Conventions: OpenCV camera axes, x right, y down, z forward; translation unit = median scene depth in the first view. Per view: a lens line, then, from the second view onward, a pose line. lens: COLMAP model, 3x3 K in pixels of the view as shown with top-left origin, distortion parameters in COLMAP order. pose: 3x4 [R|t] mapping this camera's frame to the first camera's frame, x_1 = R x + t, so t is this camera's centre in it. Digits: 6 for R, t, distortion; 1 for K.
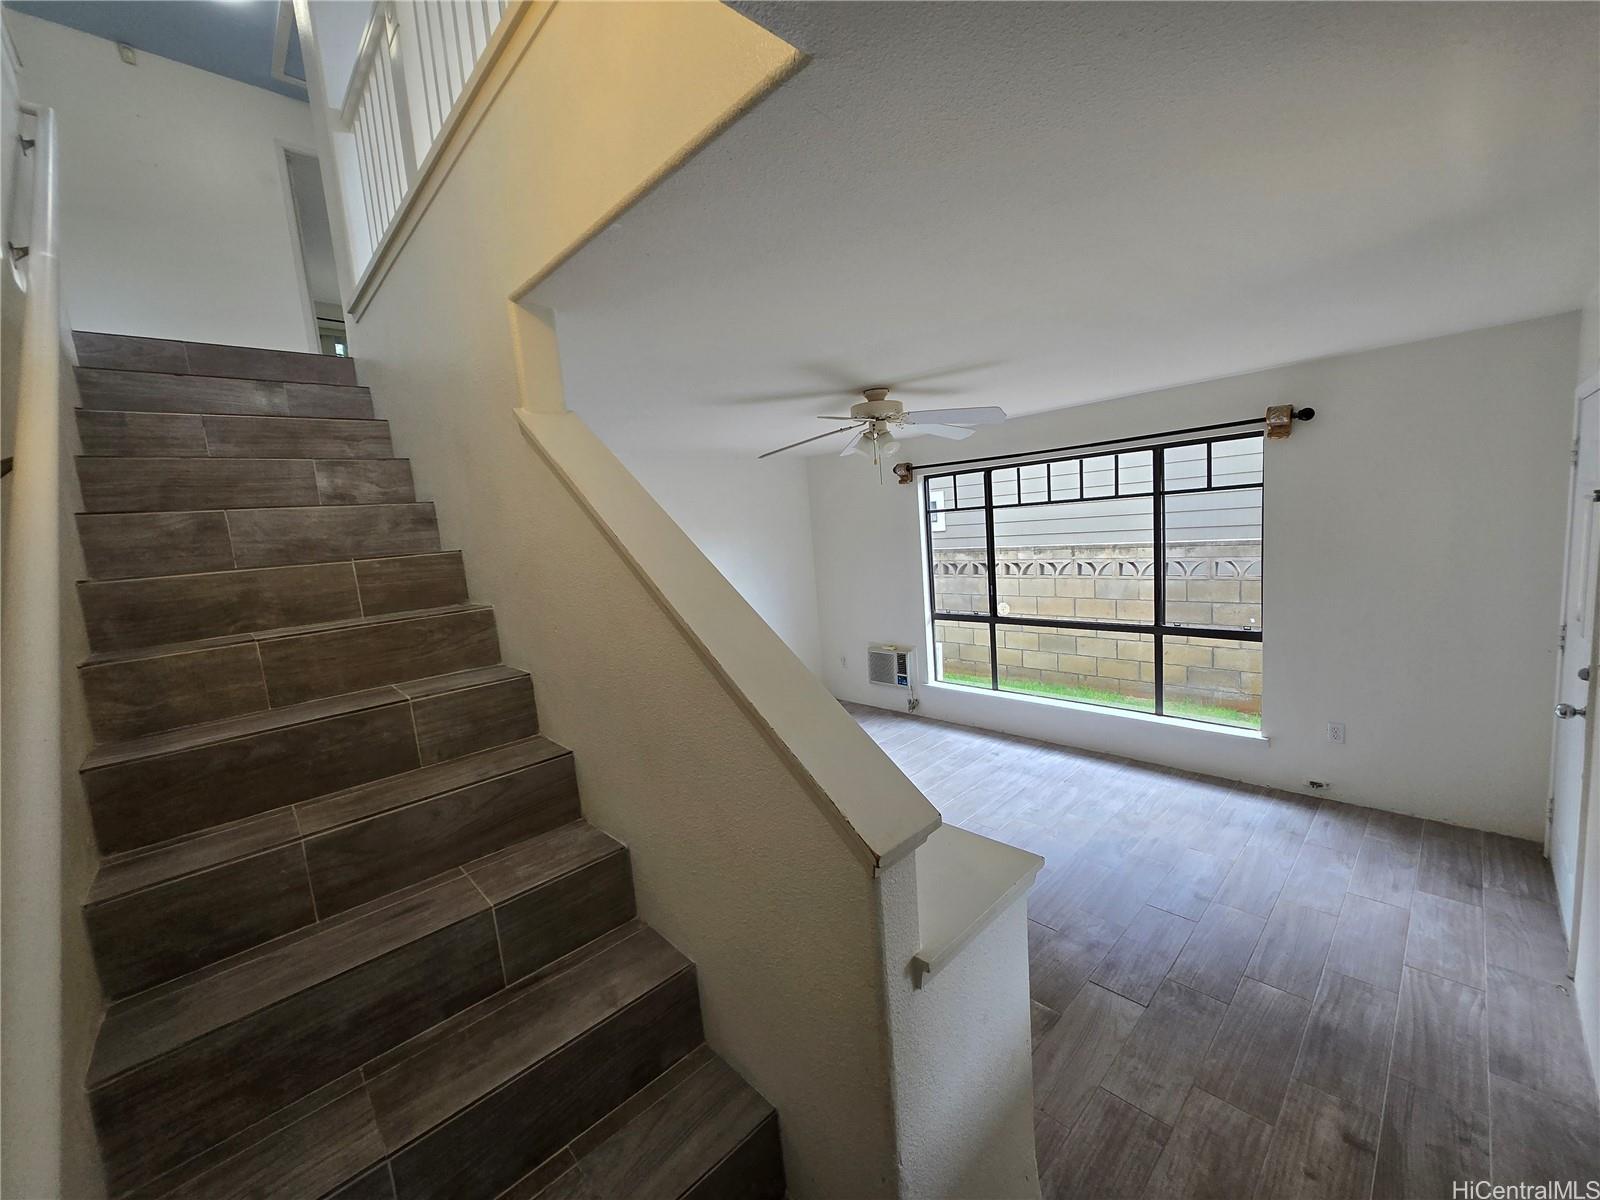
lens RADIAL K [[626.0, 0, 792.7], [0, 626.0, 604.4], [0, 0, 1]] dist [0.003094, -0.001810]
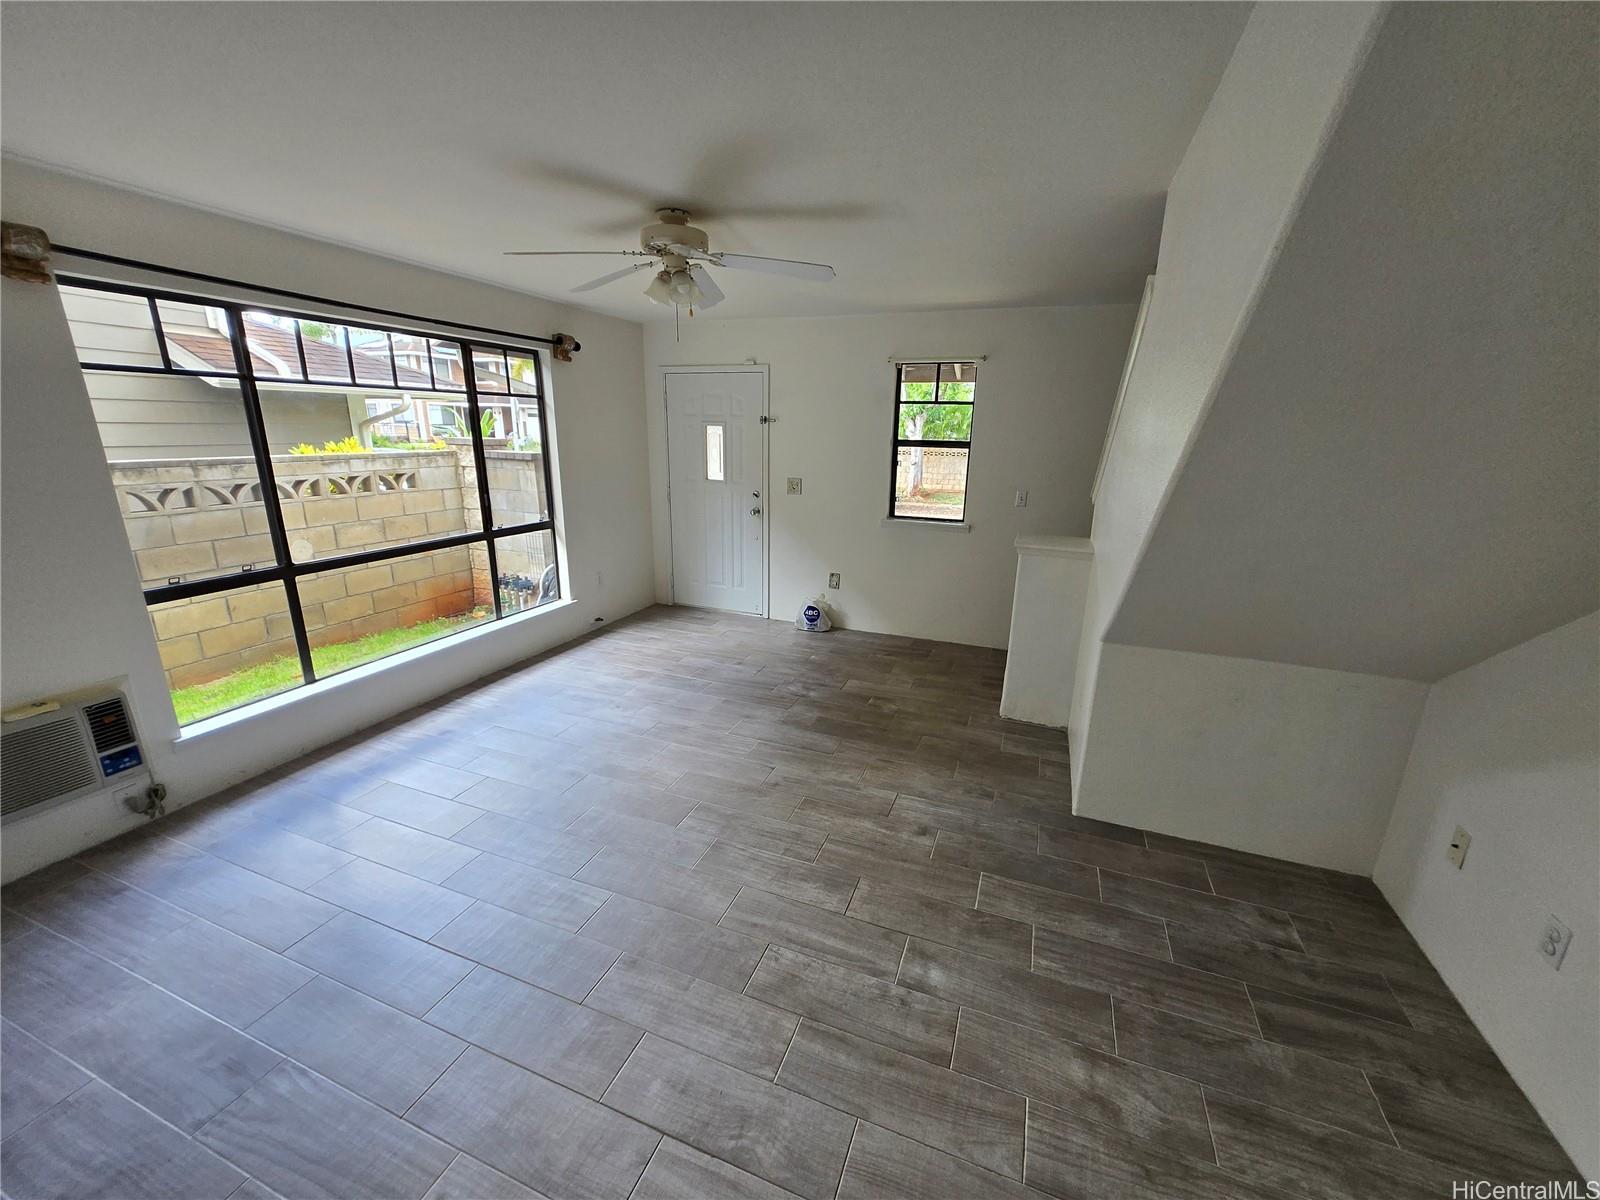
lens RADIAL K [[626.0, 0, 808.1], [0, 626.0, 603.0], [0, 0, 1]] dist [0.003094, -0.001810]
pose [[-0.450434, -0.169565, 0.876560, -0.444156], [0.132194, 0.958311, 0.253309, -0.033960], [-0.882969, 0.229975, -0.409240, 0.808139]]
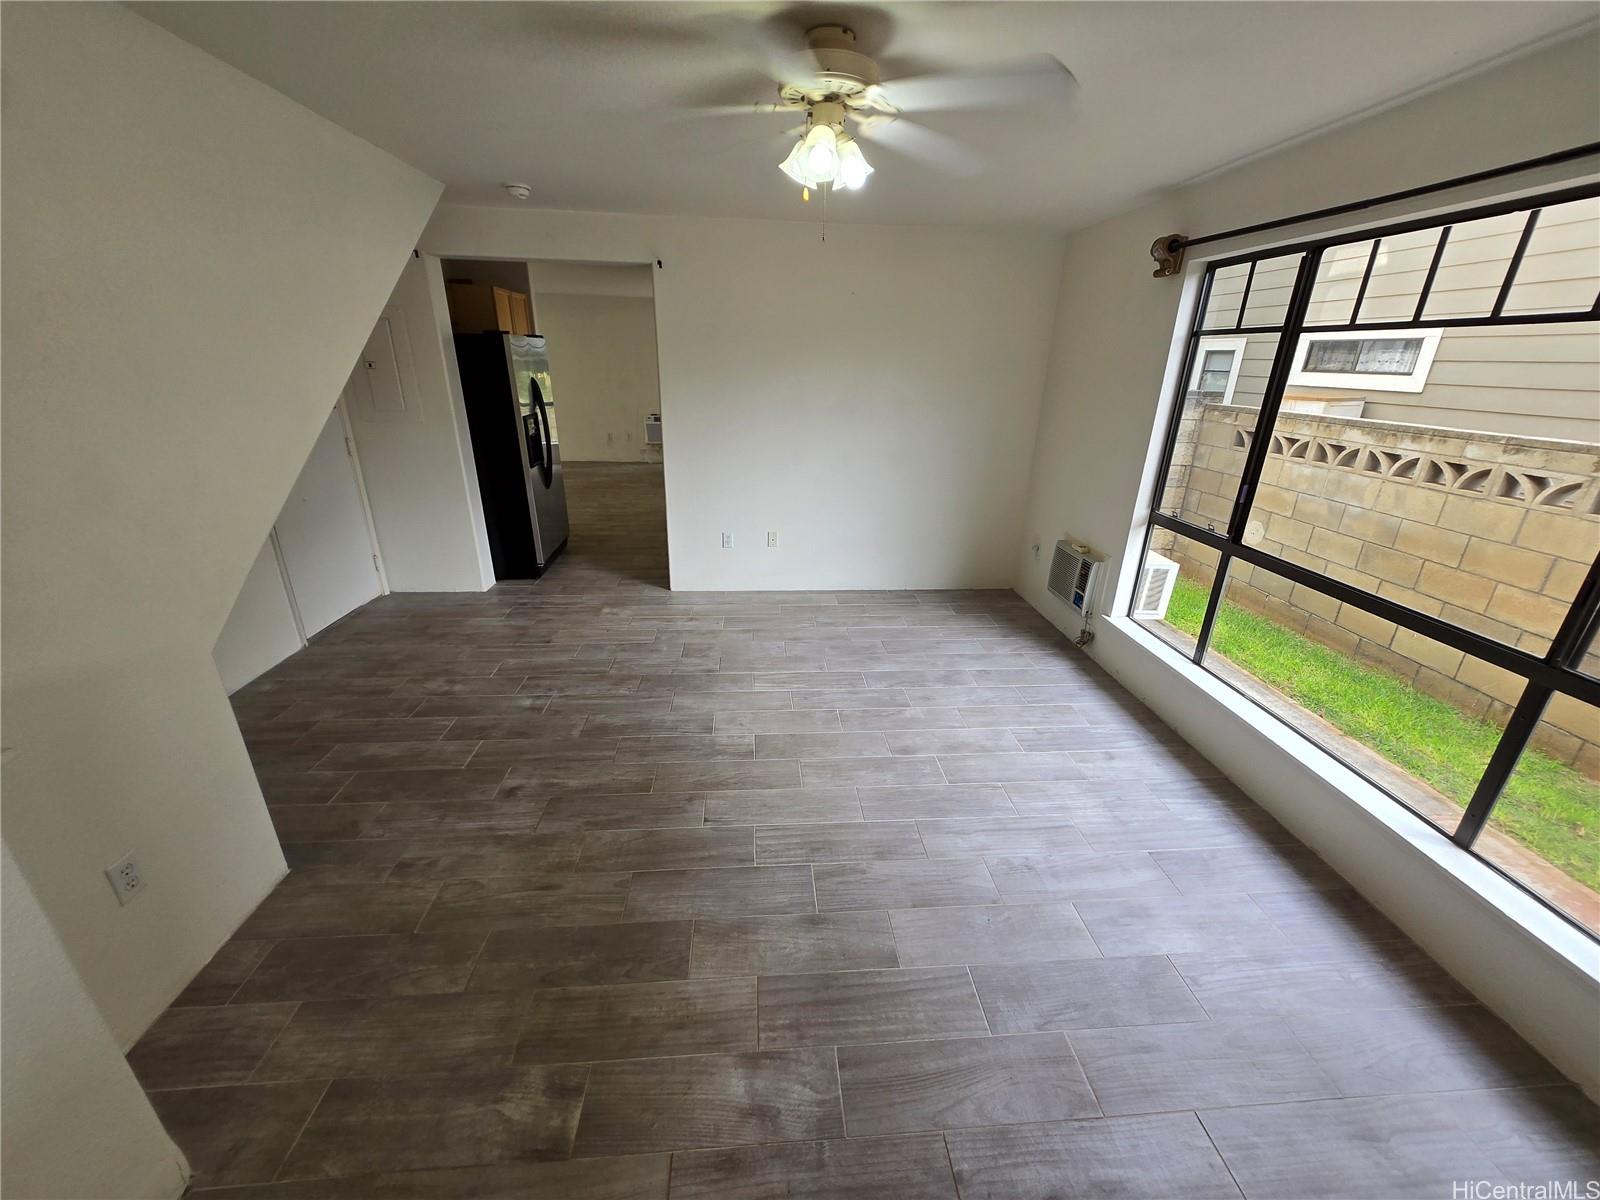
lens RADIAL K [[626.0, 0, 798.4], [0, 626.0, 597.8], [0, 0, 1]] dist [0.003094, -0.001810]
pose [[0.778163, 0.316443, -0.542518, 0.337066], [-0.167439, 0.937059, 0.306406, -0.040052], [0.605332, -0.147595, 0.782170, 0.324001]]
